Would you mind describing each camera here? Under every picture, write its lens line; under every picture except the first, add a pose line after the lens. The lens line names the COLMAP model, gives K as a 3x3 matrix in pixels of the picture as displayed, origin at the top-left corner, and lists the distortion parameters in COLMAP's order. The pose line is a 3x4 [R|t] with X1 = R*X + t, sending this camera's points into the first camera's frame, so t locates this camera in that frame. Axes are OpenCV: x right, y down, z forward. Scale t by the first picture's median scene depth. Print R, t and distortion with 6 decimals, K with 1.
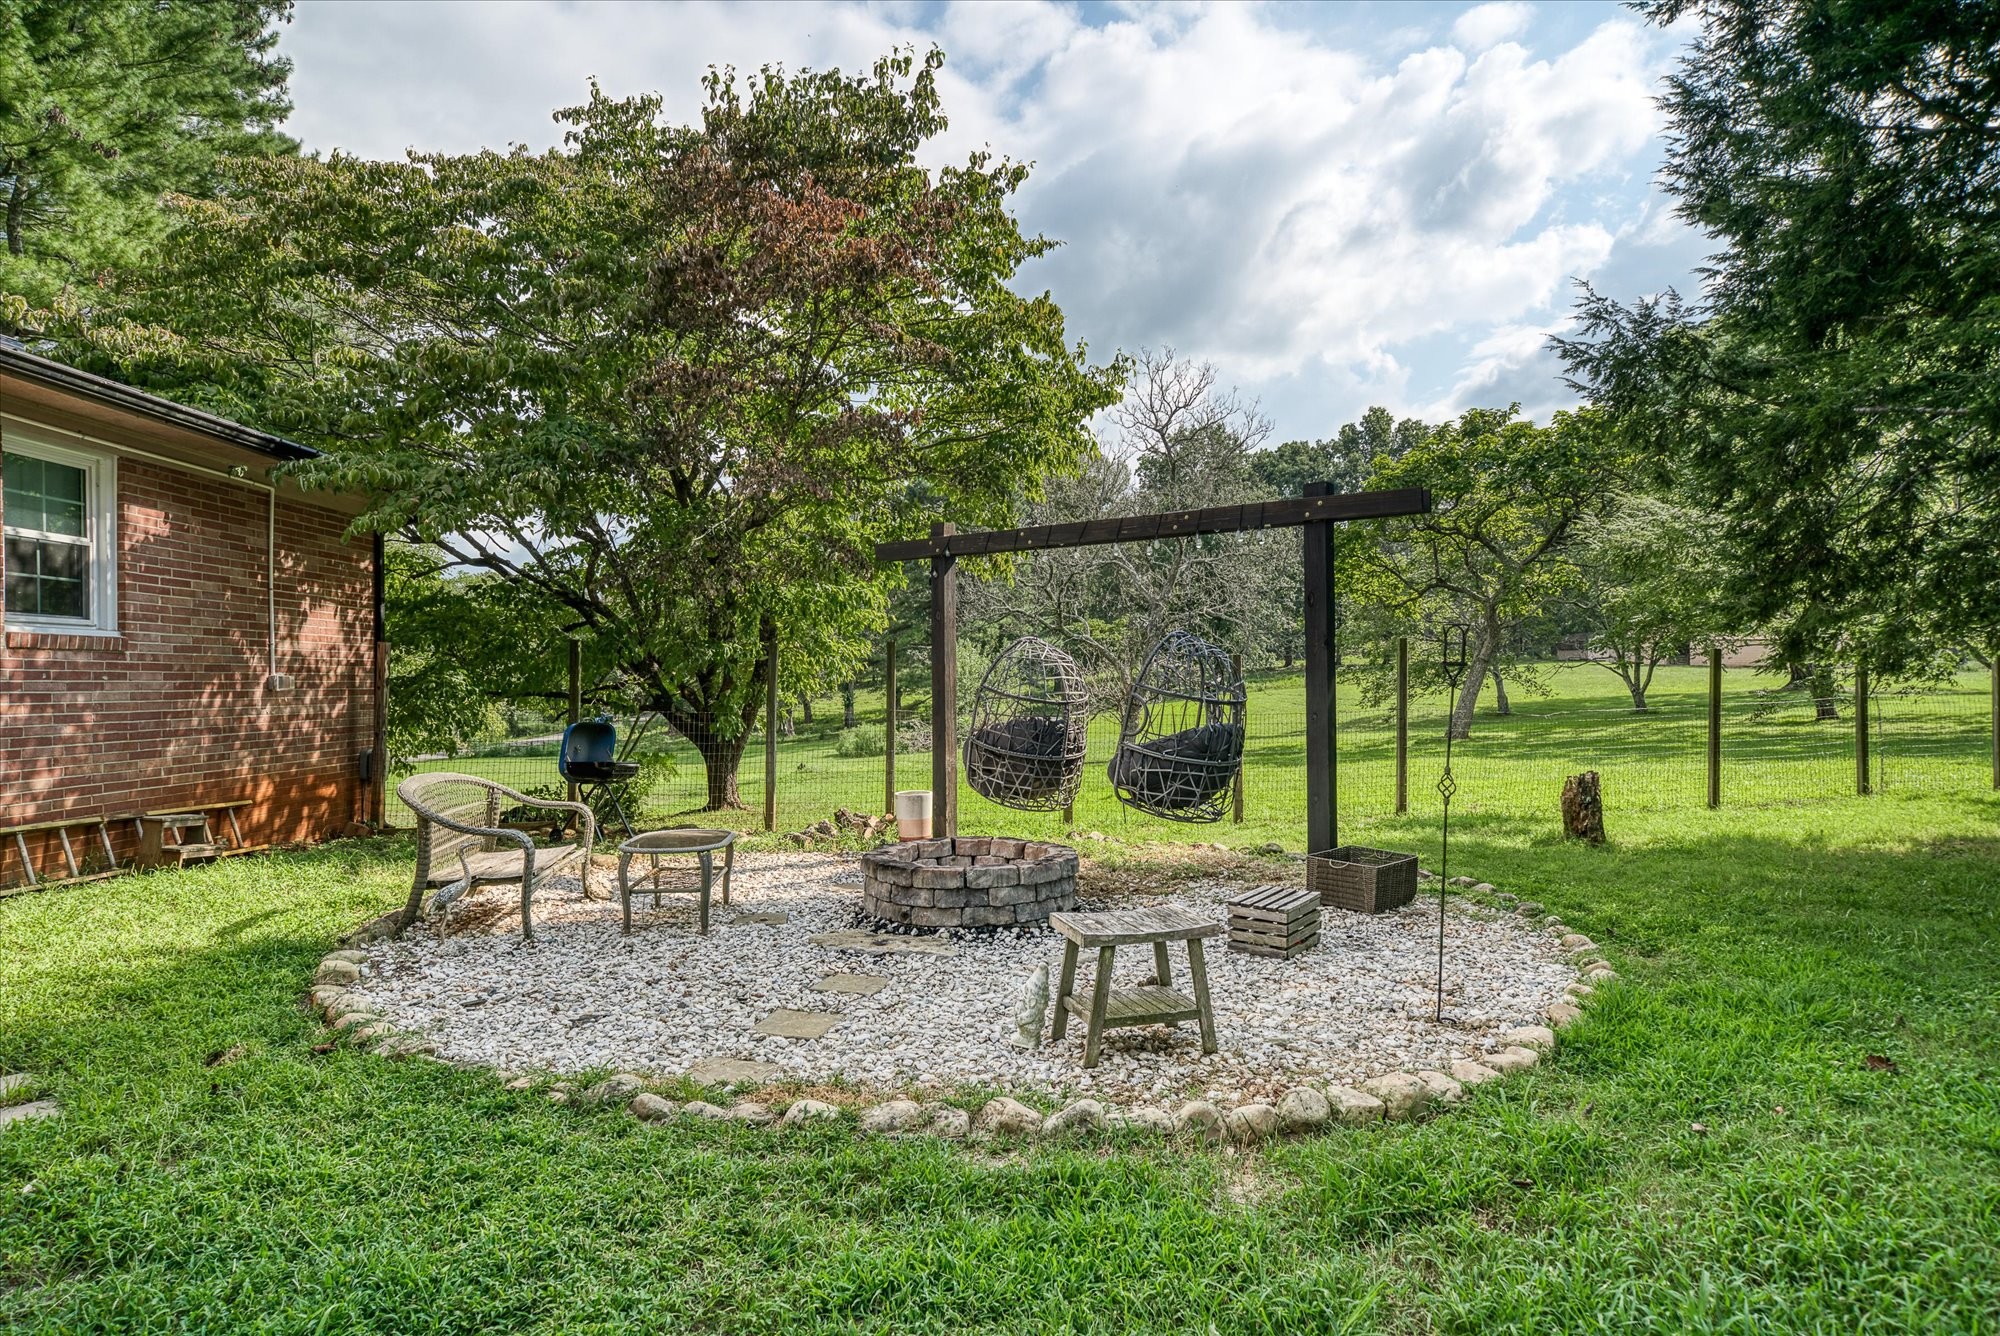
lens RADIAL K [[1104.3, 0, 995.6], [0, 1104.3, 681.4], [0, 0, 1]] dist [0.013446, 0.002645]
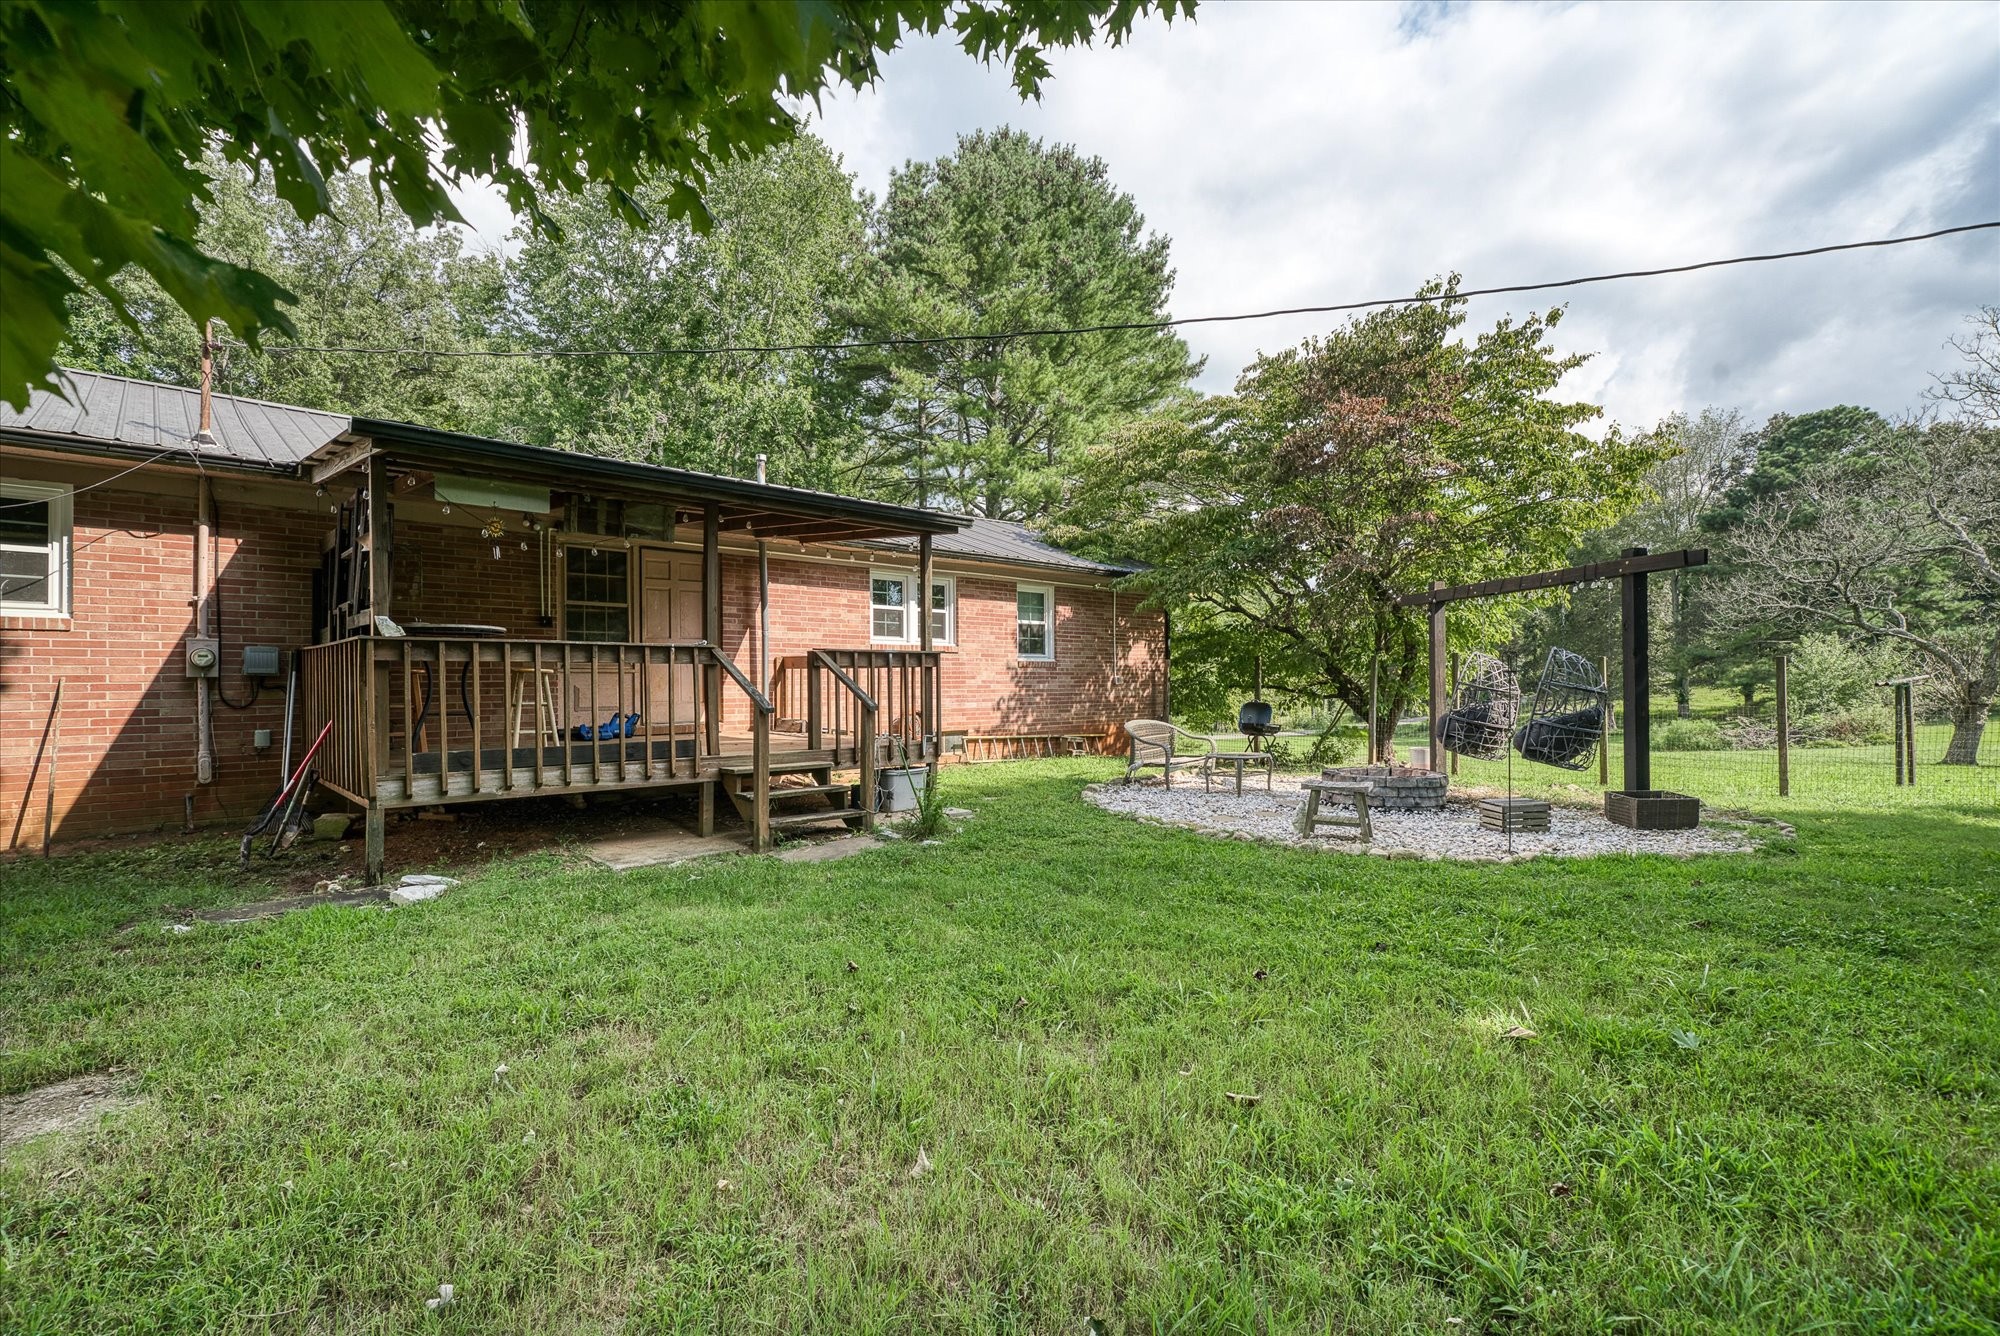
lens RADIAL K [[927.3, 0, 996.5], [0, 927.3, 676.0], [0, 0, 1]] dist [0.016615, 0.000991]
pose [[0.691178, -0.001880, -0.722682, 0.471211], [0.001136, 0.999998, -0.001515, -0.003652], [0.722684, 0.000226, 0.691179, -0.390970]]
